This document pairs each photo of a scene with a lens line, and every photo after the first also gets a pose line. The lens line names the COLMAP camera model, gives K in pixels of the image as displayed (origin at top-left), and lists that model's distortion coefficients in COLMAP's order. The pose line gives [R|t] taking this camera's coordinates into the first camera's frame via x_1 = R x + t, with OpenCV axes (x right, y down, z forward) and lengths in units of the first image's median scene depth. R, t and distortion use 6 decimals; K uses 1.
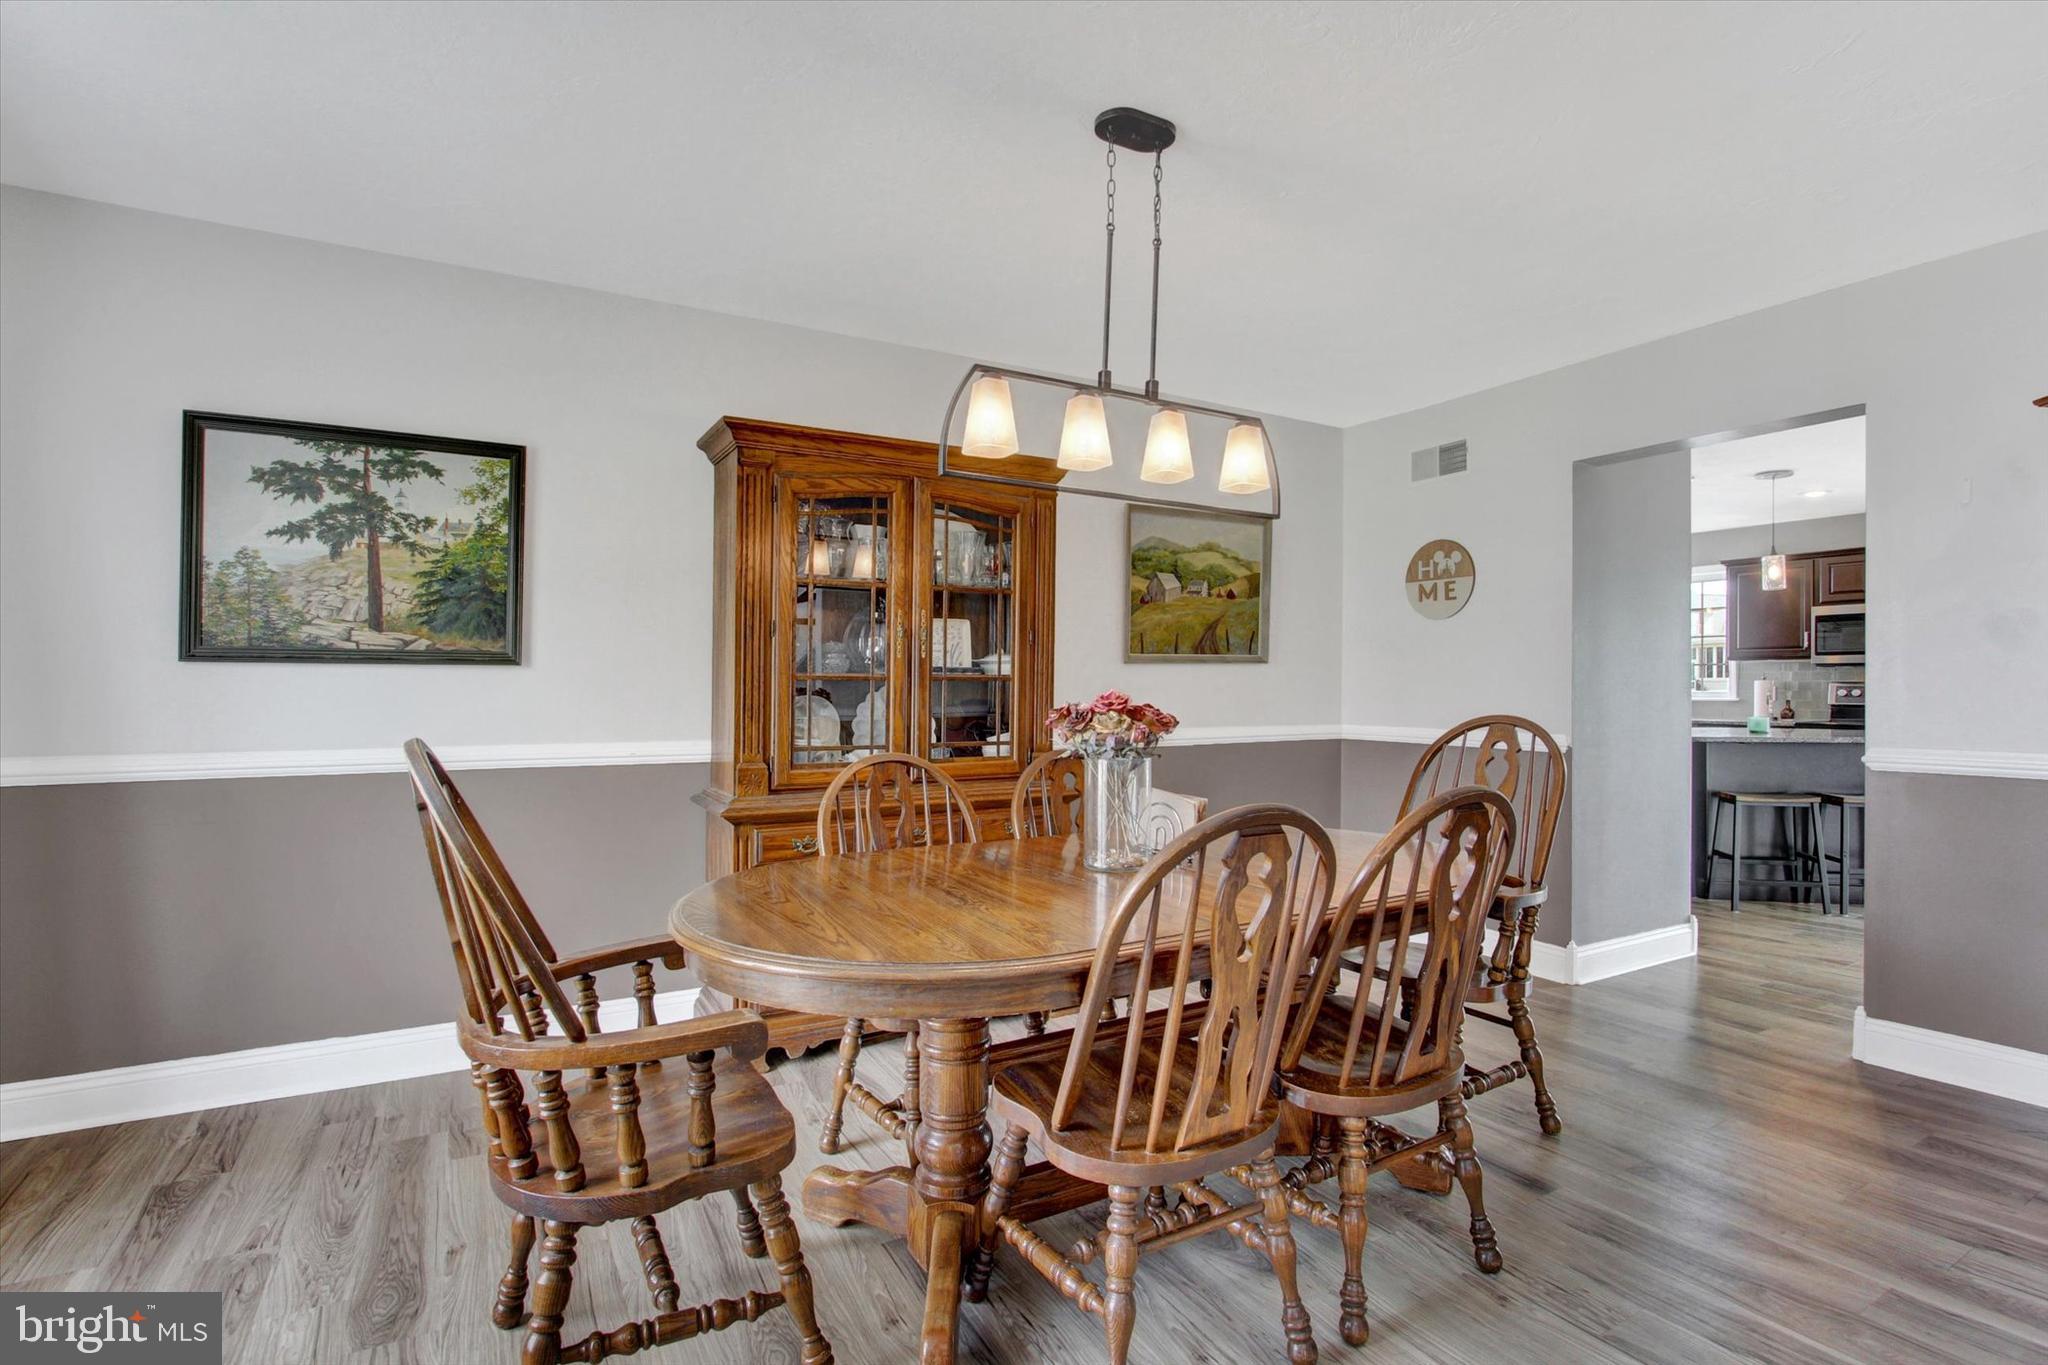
lens RADIAL K [[965.8, 0, 1010.8], [0, 965.8, 685.4], [0, 0, 1]] dist [-0.013922, 0.000483]
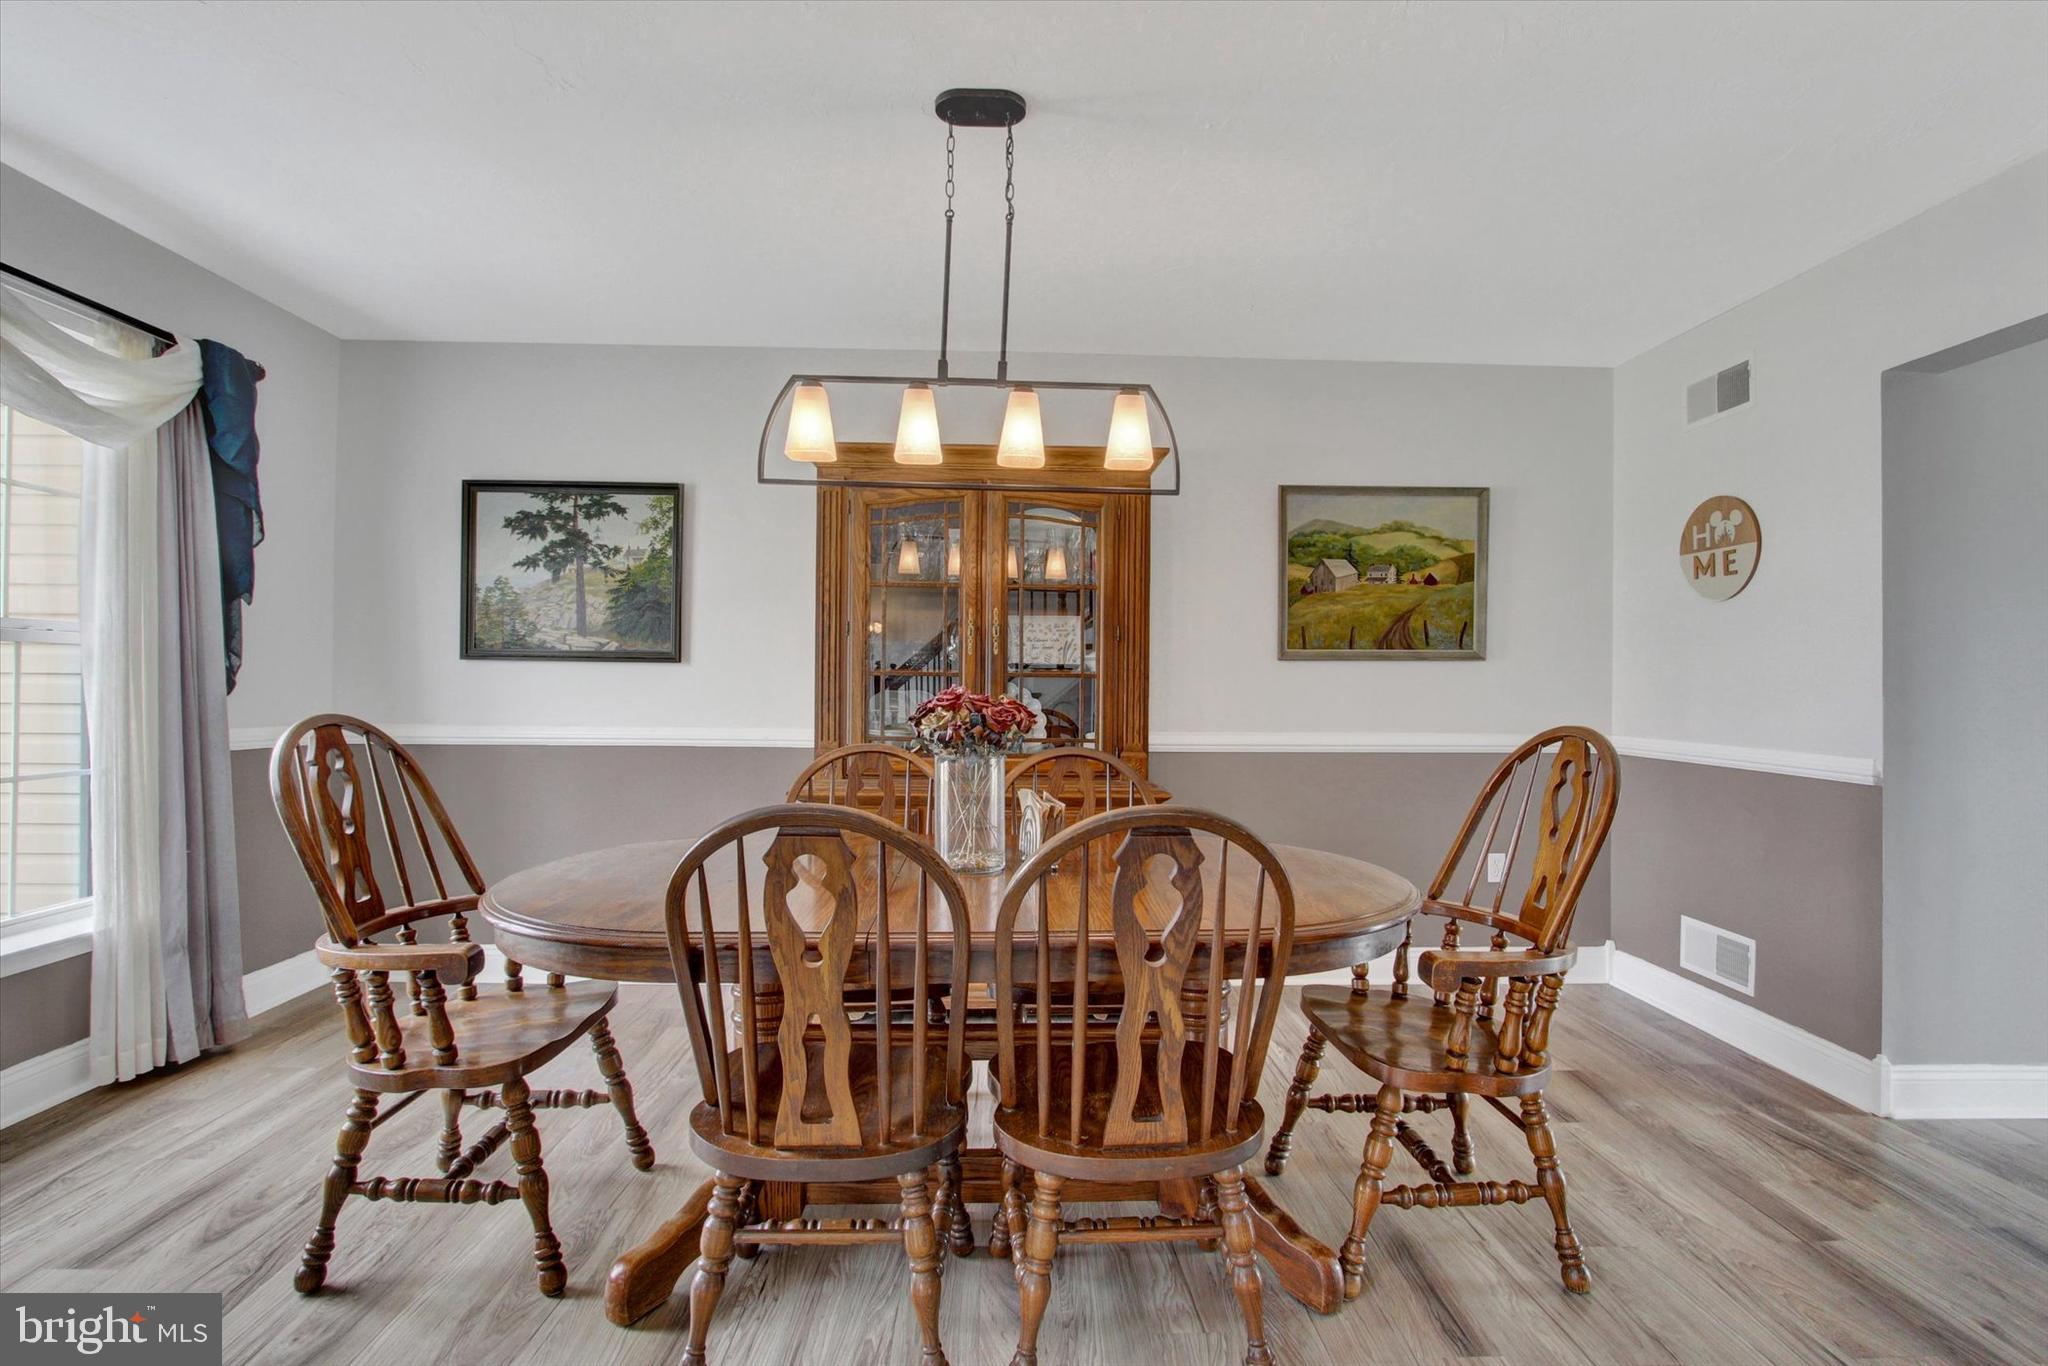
lens RADIAL K [[947.1, 0, 1018.3], [0, 947.1, 678.6], [0, 0, 1]] dist [-0.012277, 0.000845]
pose [[0.888074, 0.006534, -0.459654, 0.446922], [-0.009438, 0.999947, -0.004020, 0.000752], [0.459604, 0.007908, 0.888089, 0.133263]]
